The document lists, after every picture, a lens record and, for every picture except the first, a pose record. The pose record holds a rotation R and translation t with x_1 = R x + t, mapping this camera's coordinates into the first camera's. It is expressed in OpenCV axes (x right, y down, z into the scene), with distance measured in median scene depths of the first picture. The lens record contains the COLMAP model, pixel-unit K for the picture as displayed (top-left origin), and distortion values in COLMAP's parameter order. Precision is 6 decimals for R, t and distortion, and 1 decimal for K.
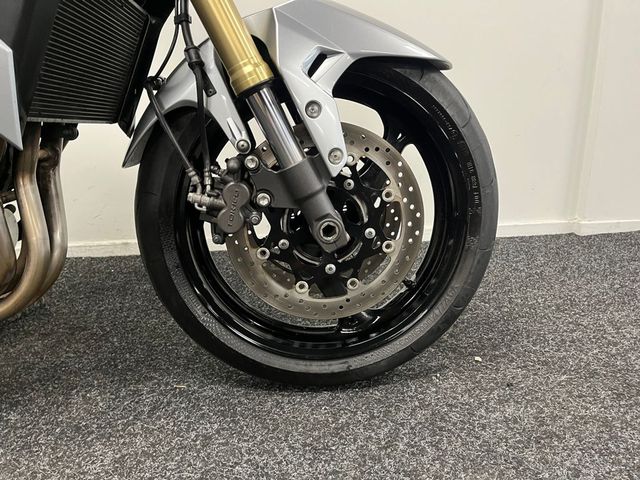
lens RADIAL K [[480.1, 0, 318.7], [0, 480.1, 235.1], [0, 0, 1]] dist [0.072926, -0.091182]
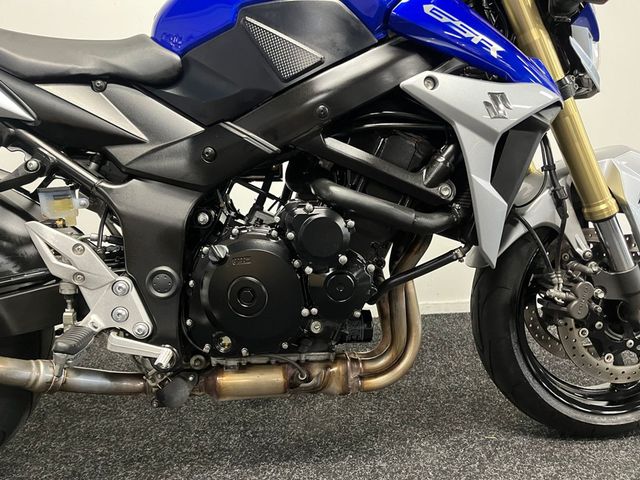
lens RADIAL K [[480.1, 0, 323.1], [0, 480.1, 238.5], [0, 0, 1]] dist [0.072926, -0.091182]
pose [[0.999343, -0.000716, 0.036228, -0.867084], [0.004031, 0.995795, -0.091519, -0.097961], [-0.036010, 0.091605, 0.995144, -0.322216]]
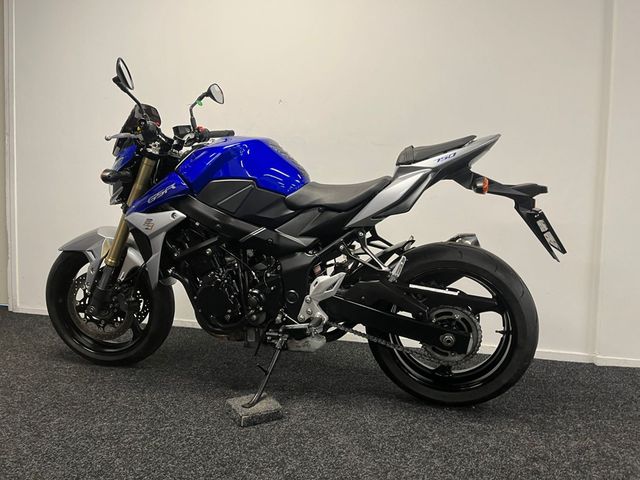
lens RADIAL K [[480.1, 0, 324.6], [0, 480.1, 235.1], [0, 0, 1]] dist [0.072926, -0.091182]
pose [[0.950629, 0.064337, -0.303588, 0.378018], [-0.135005, 0.966588, -0.217901, 0.110362], [0.279425, 0.248129, 0.927552, -1.448768]]
